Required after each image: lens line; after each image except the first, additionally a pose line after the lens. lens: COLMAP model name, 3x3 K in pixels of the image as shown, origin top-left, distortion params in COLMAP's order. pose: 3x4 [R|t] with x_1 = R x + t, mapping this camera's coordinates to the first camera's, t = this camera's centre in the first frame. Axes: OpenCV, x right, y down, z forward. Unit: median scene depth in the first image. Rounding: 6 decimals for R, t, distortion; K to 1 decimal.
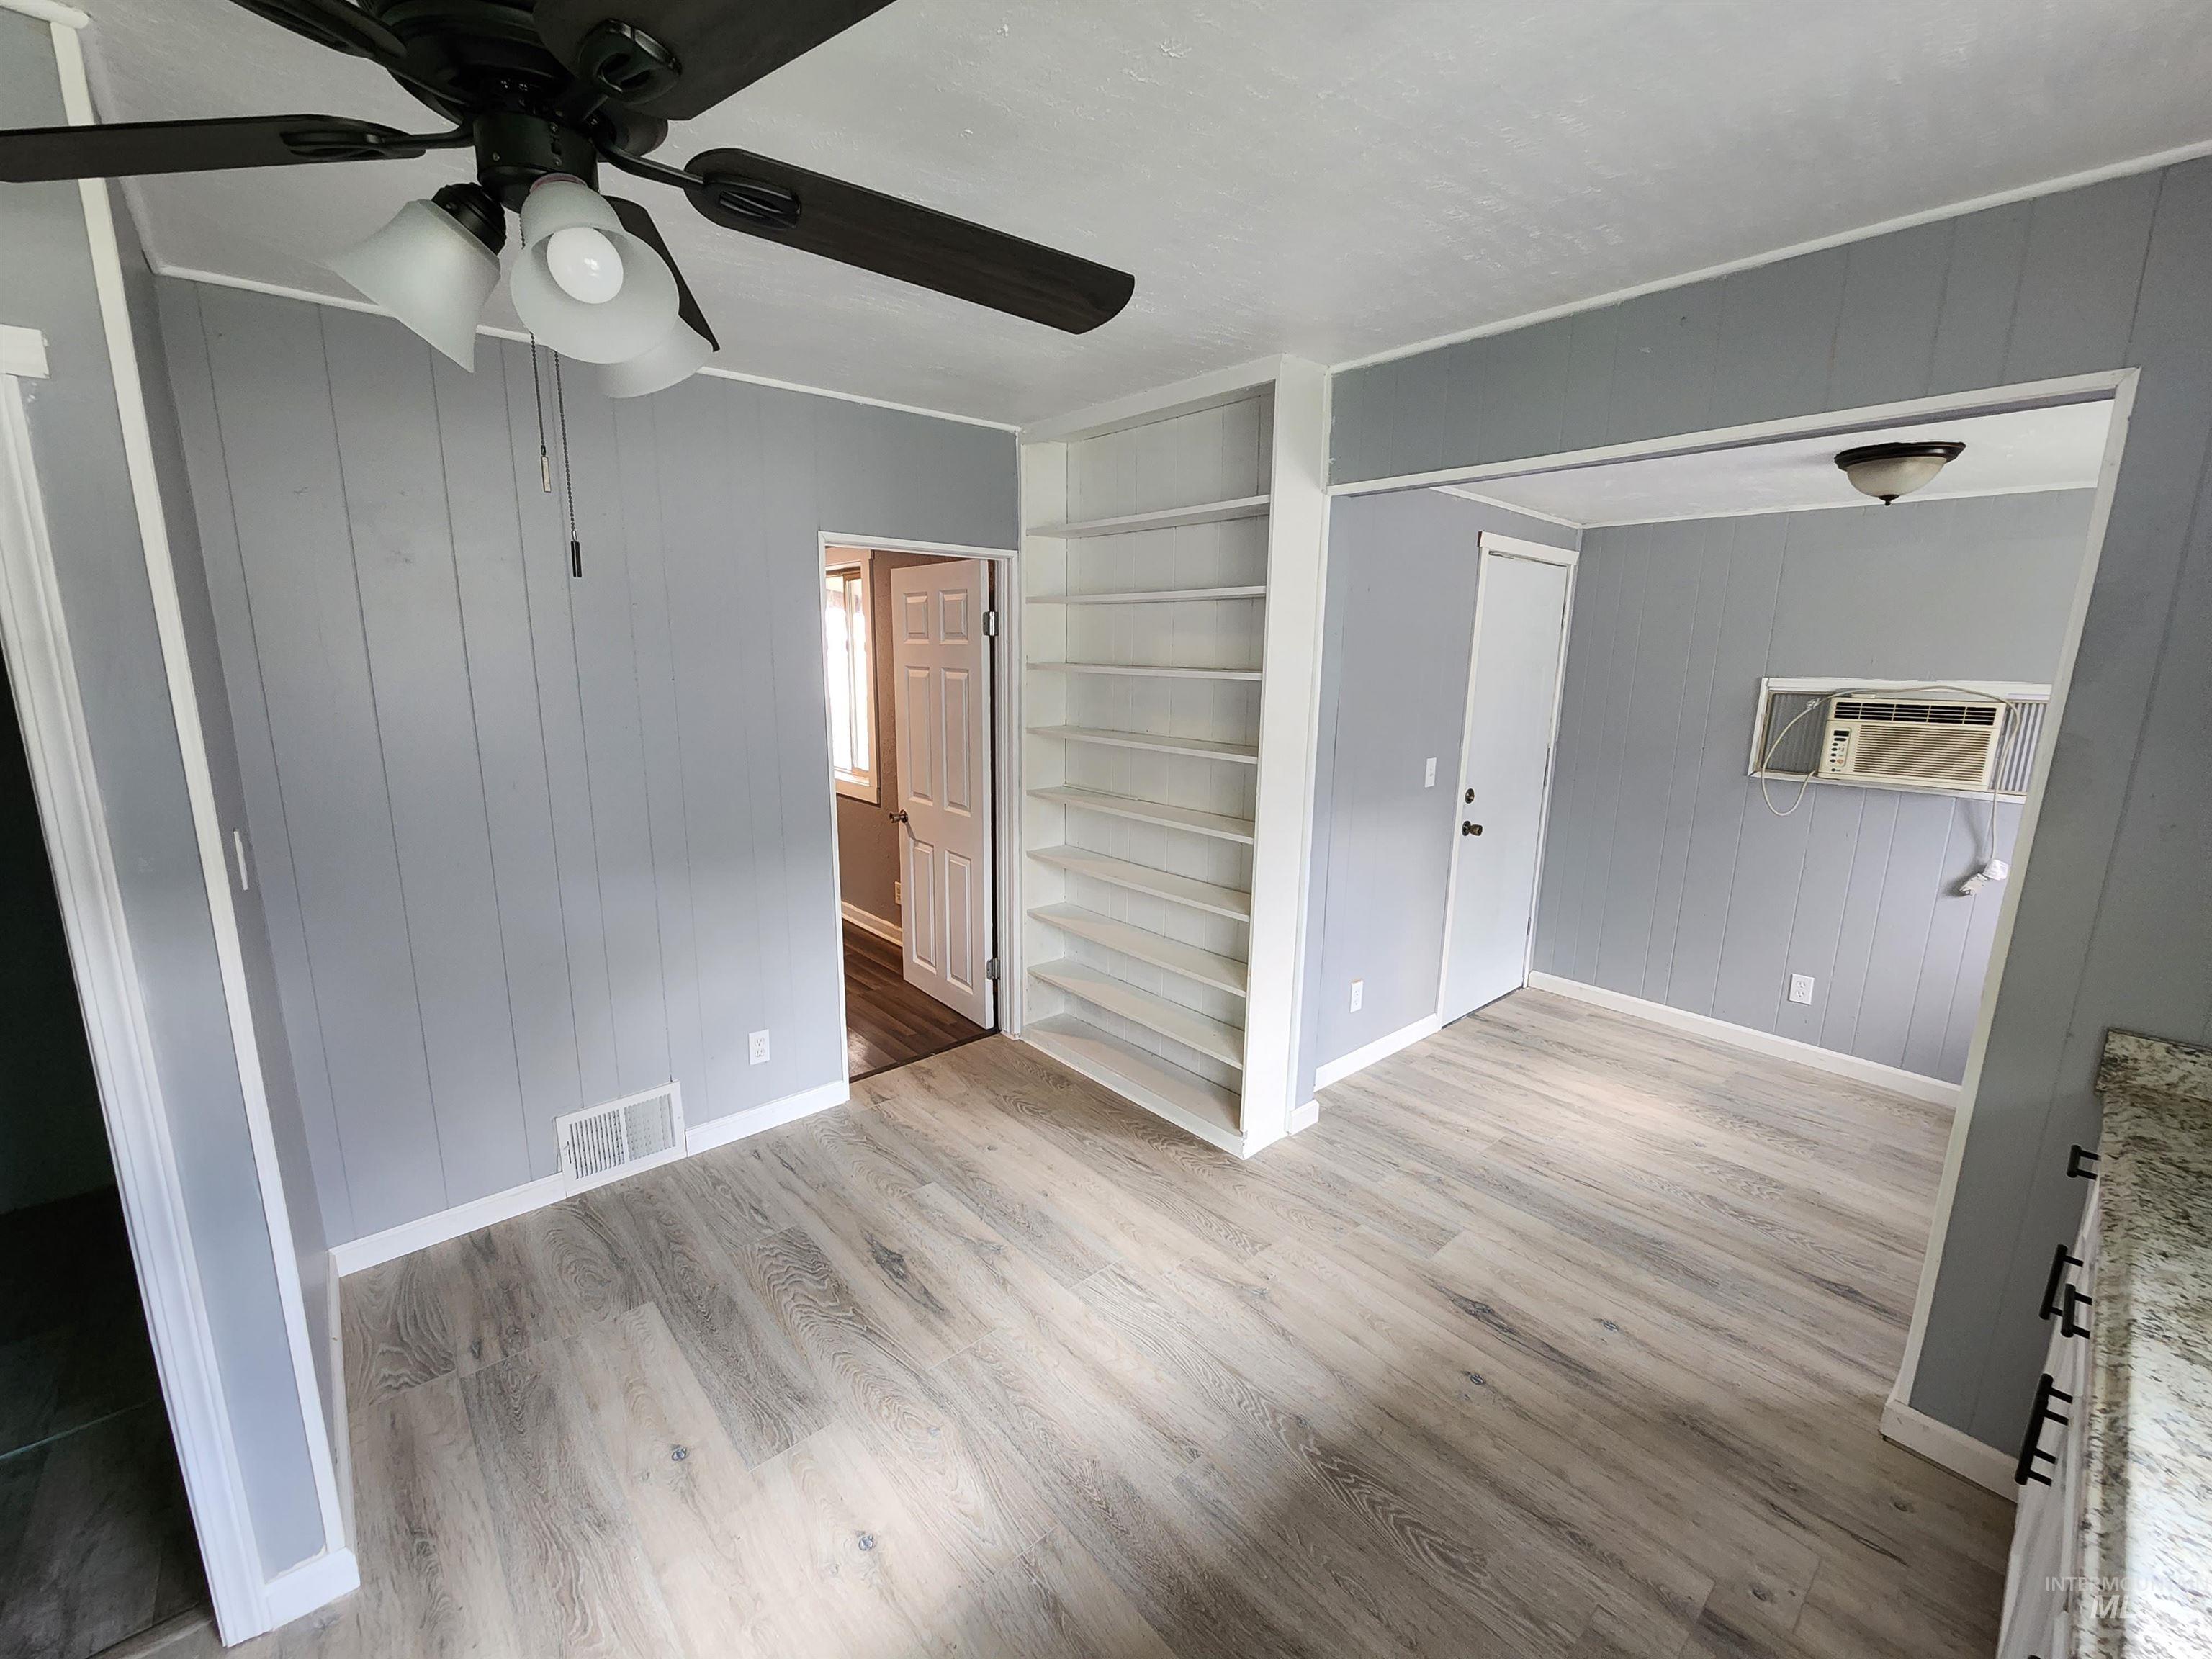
lens RADIAL K [[922.1, 0, 1104.7], [0, 922.1, 840.0], [0, 0, 1]] dist [0.000045, -0.000088]
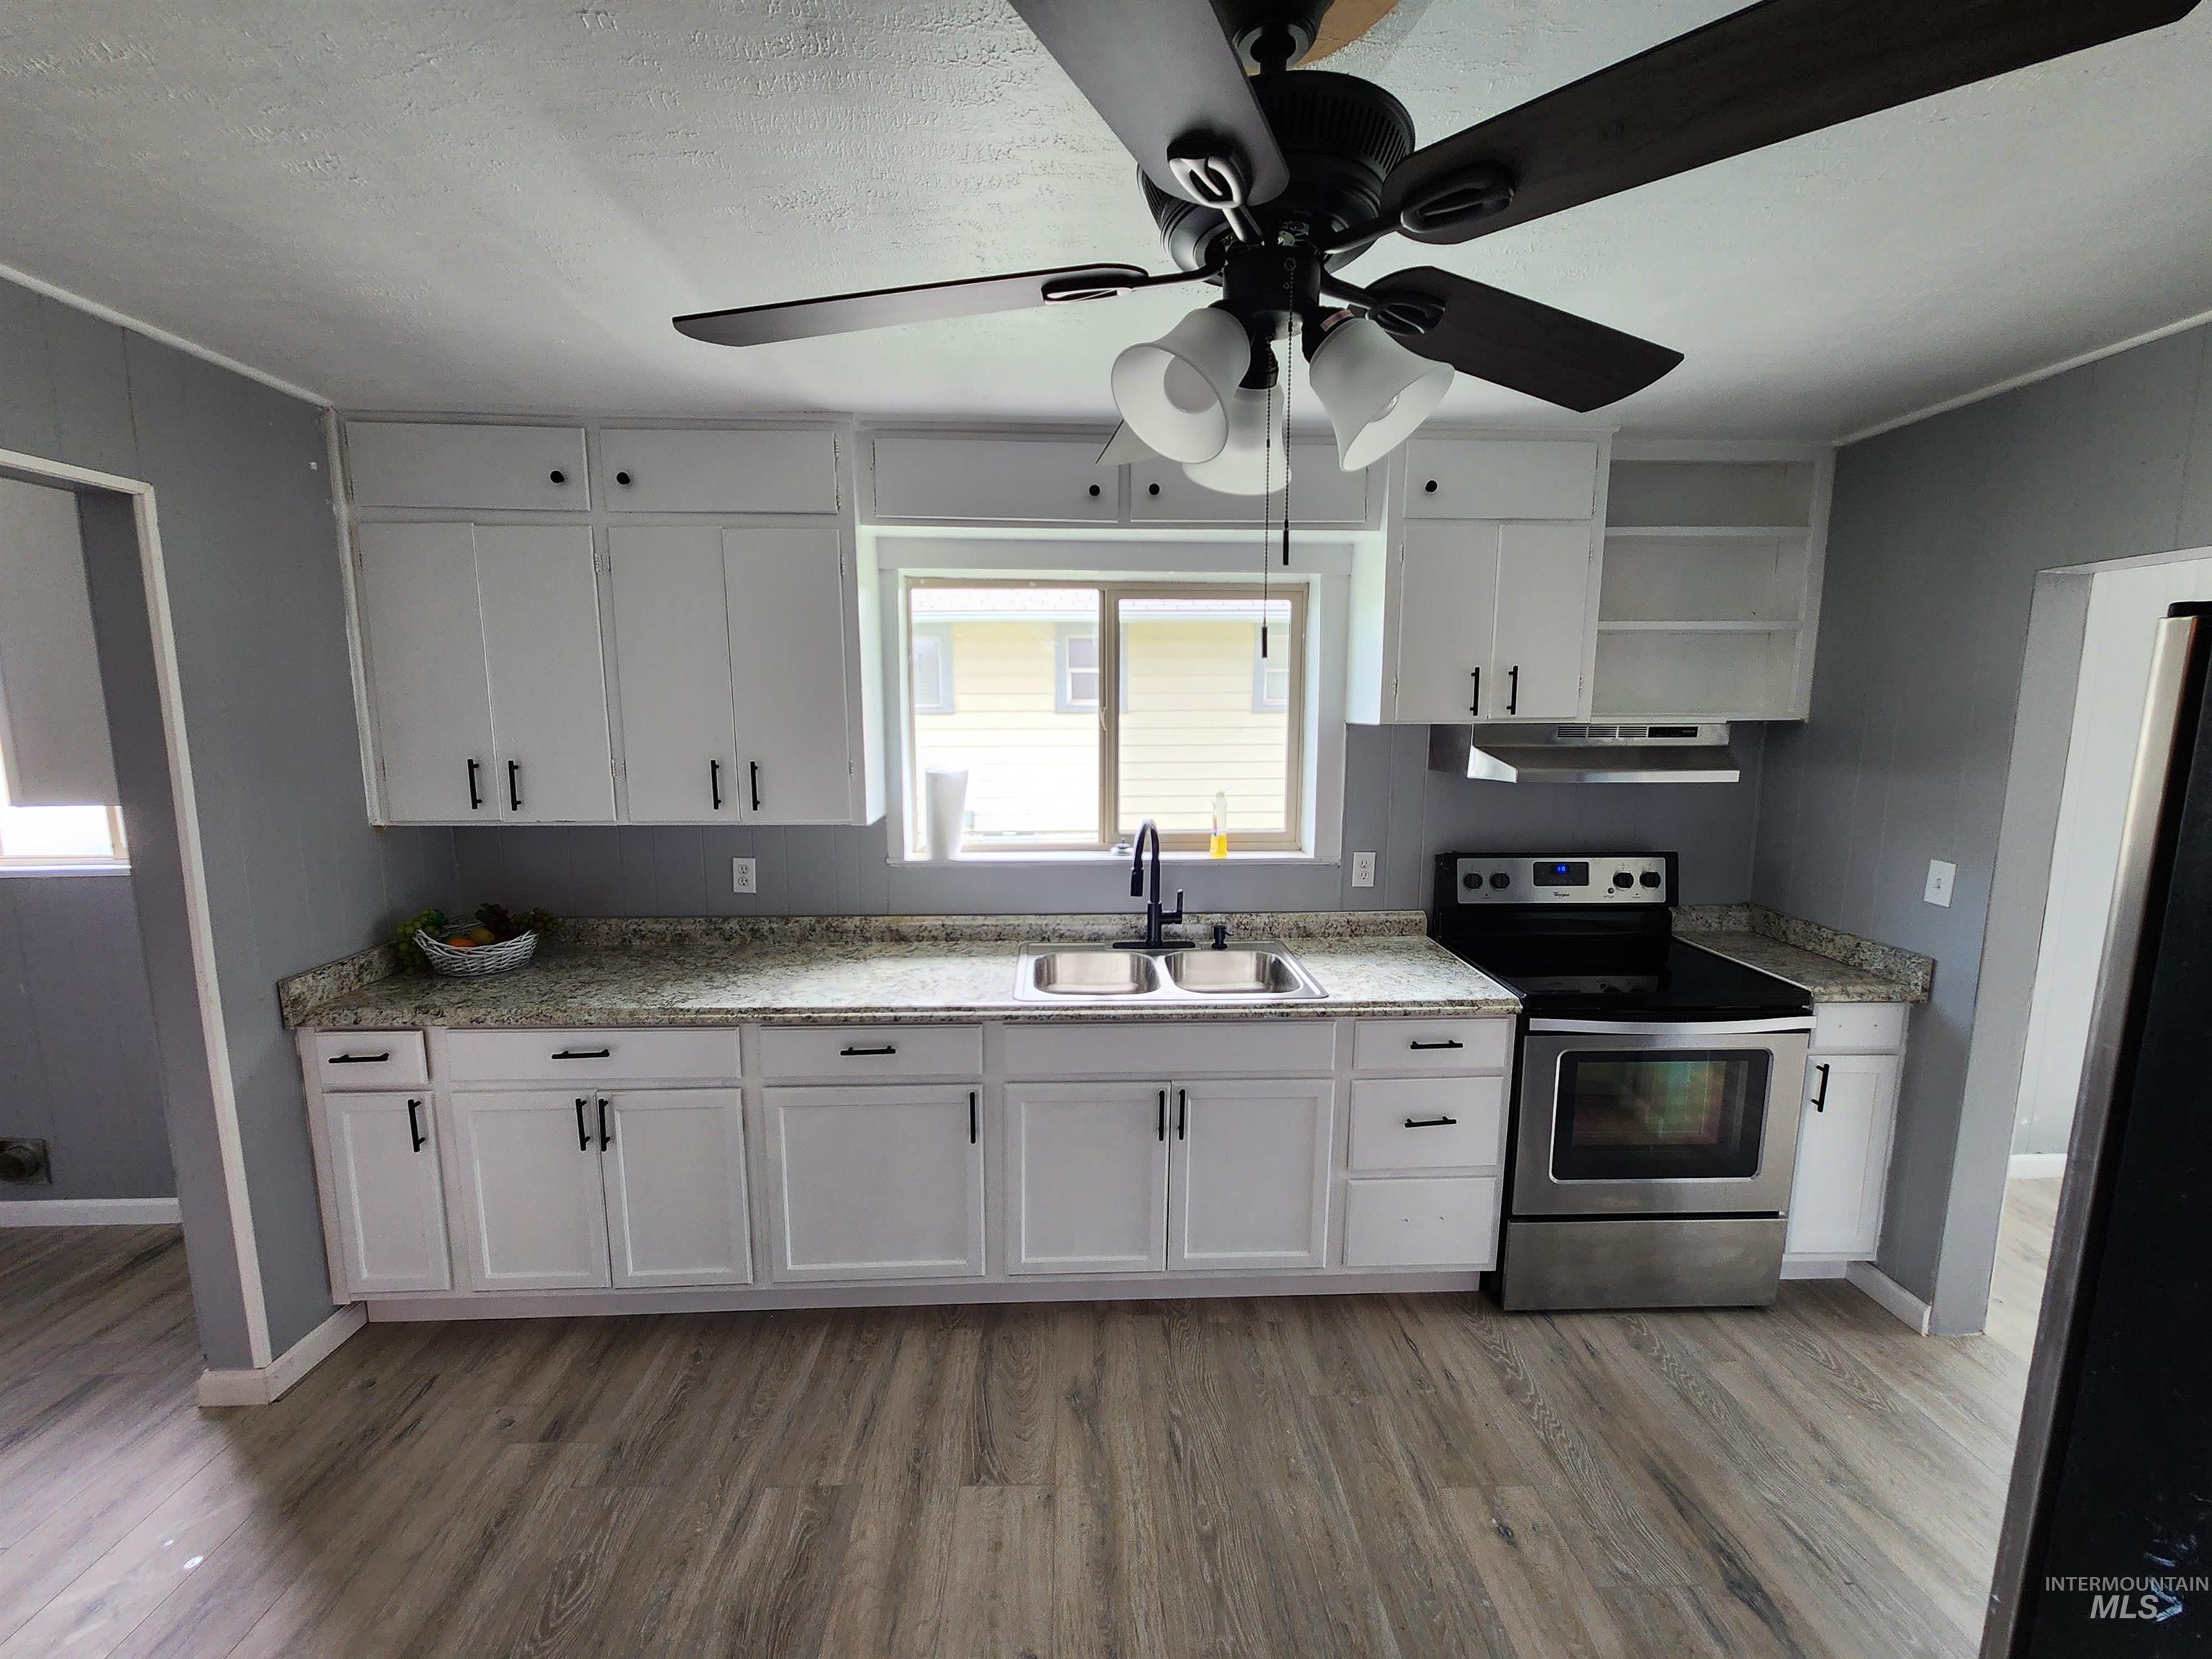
lens RADIAL K [[911.0, 0, 1086.2], [0, 911.0, 835.1], [0, 0, 1]] dist [0.001085, -0.000262]
pose [[-0.768041, -0.102016, 0.632223, -0.330899], [0.122758, 0.945469, 0.301692, -0.132220], [-0.628525, 0.309322, -0.713636, 0.584780]]
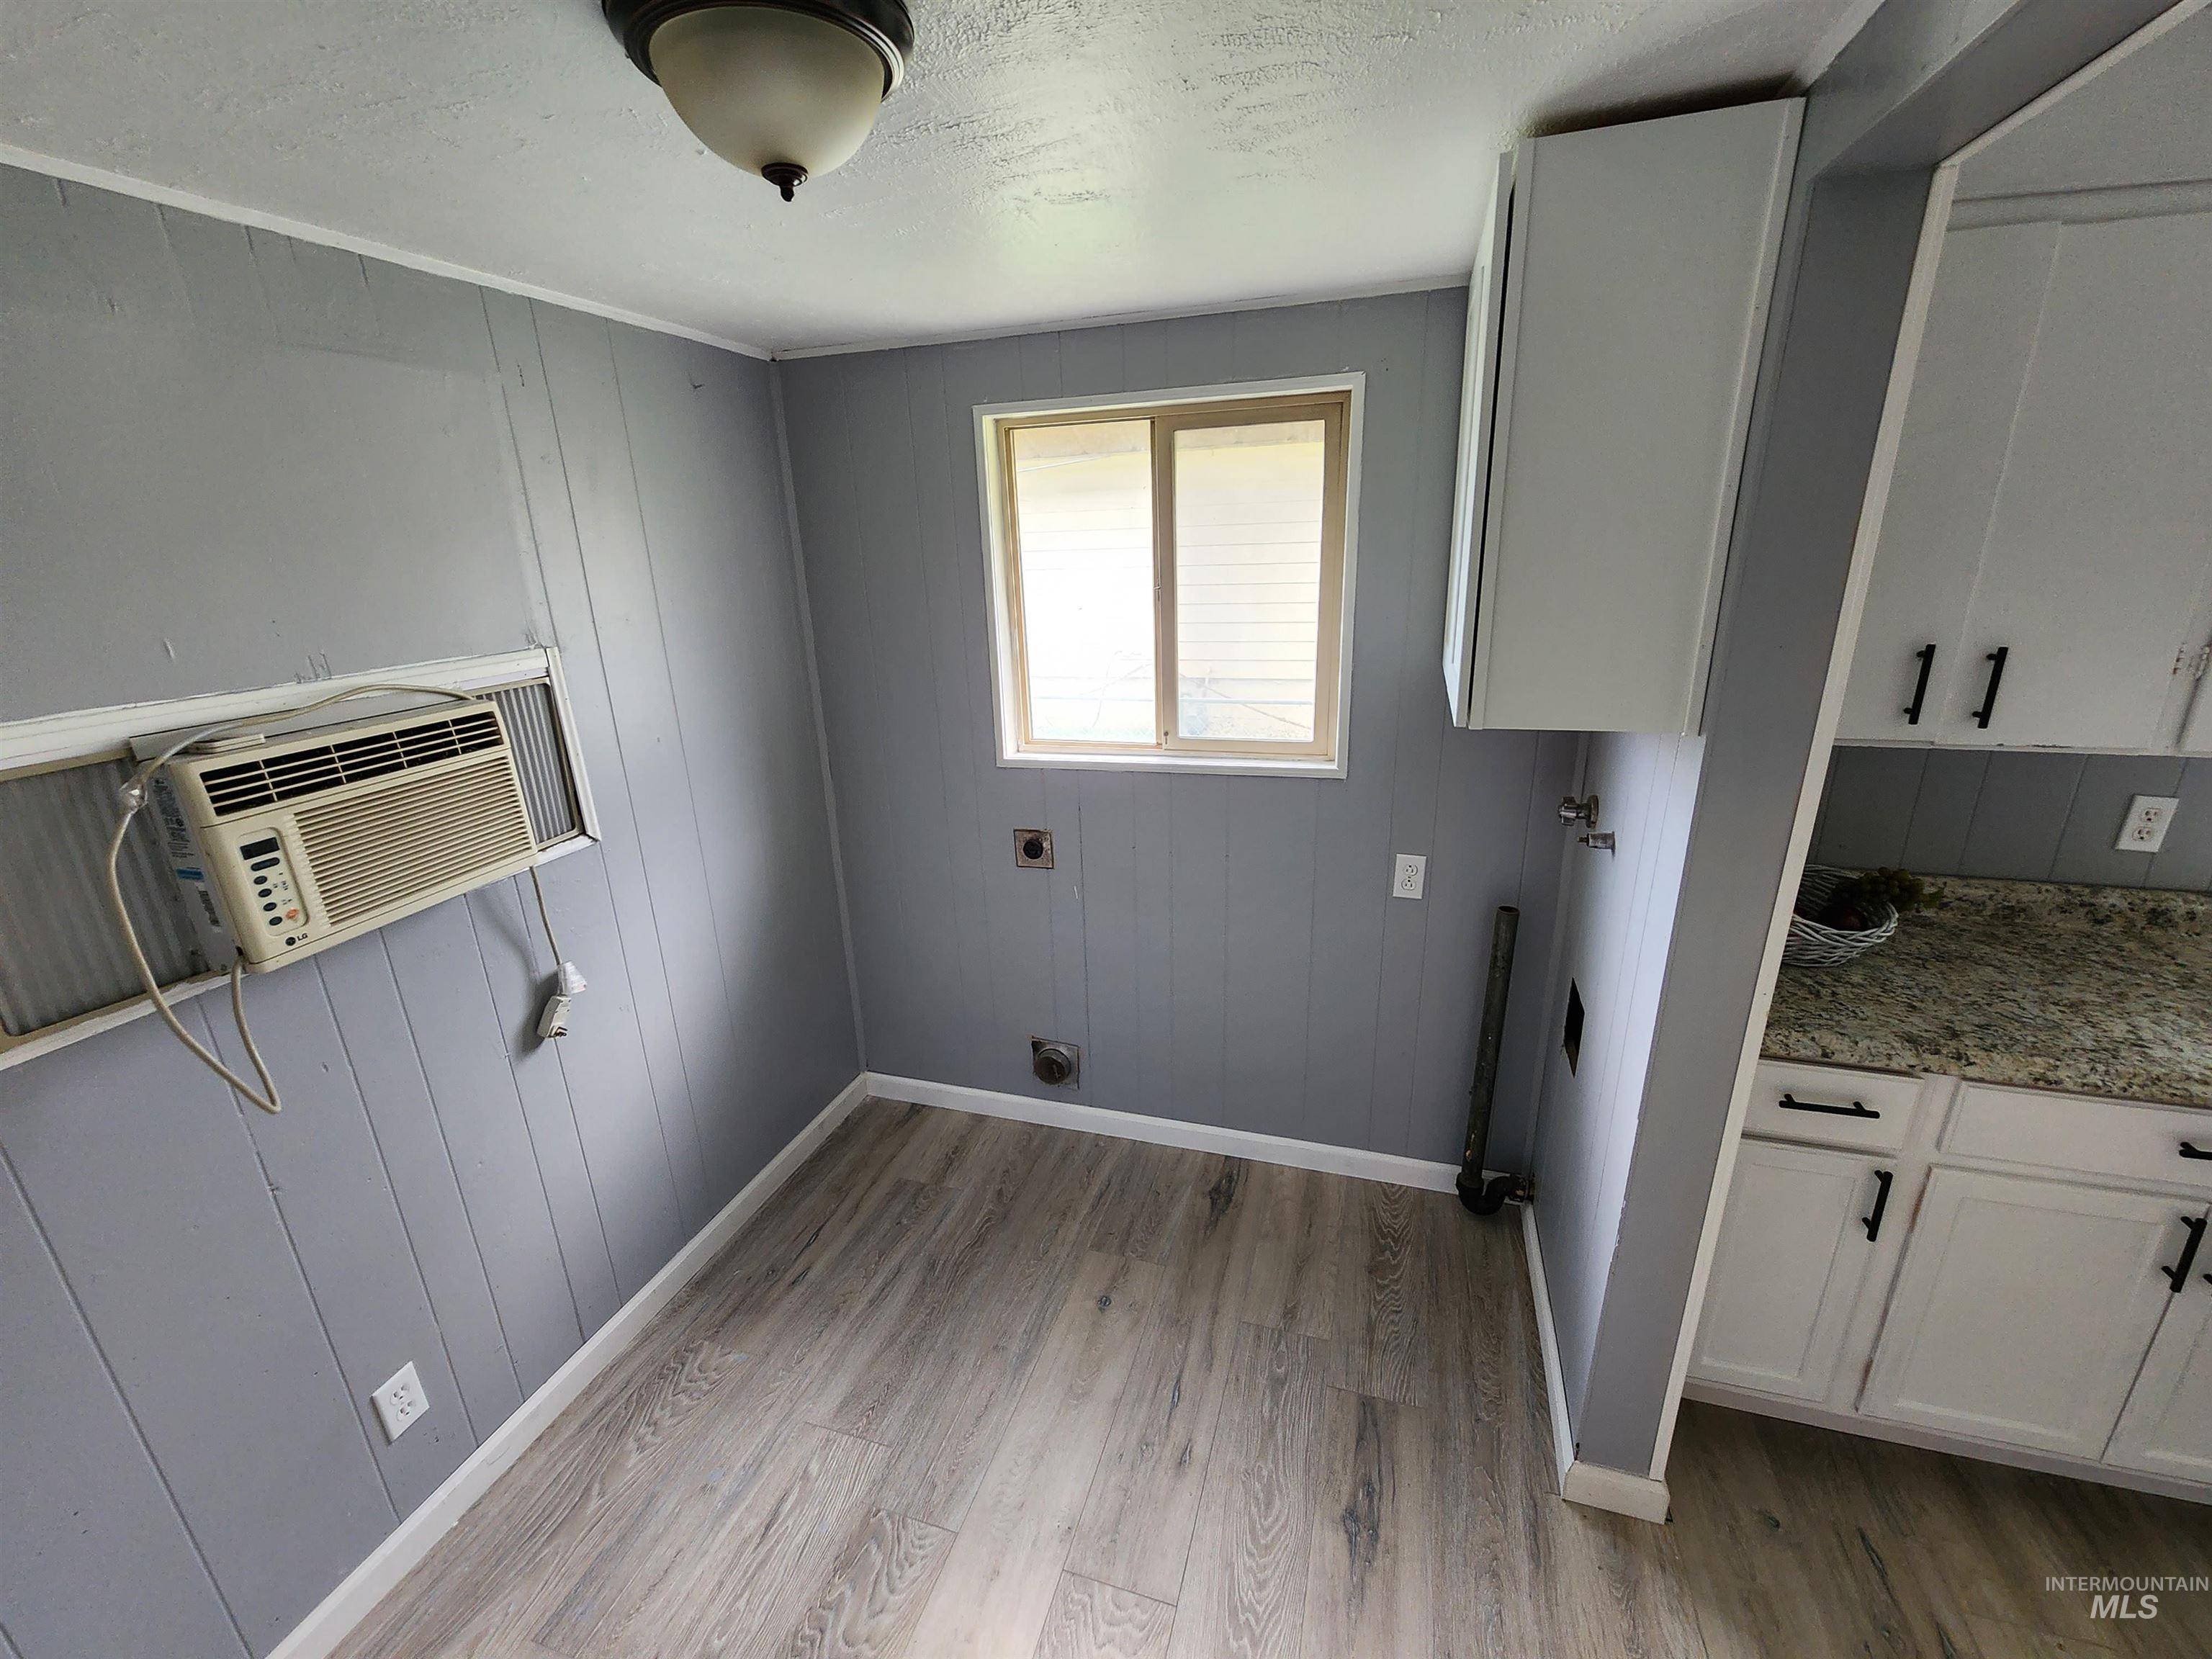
lens RADIAL K [[899.0, 0, 1100.8], [0, 899.0, 833.2], [0, 0, 1]] dist [0.004164, -0.002654]
pose [[-0.506543, -0.261693, 0.821542, 0.362629], [0.202088, 0.890252, 0.408182, -0.217407], [-0.838197, 0.372786, -0.398065, 0.932832]]
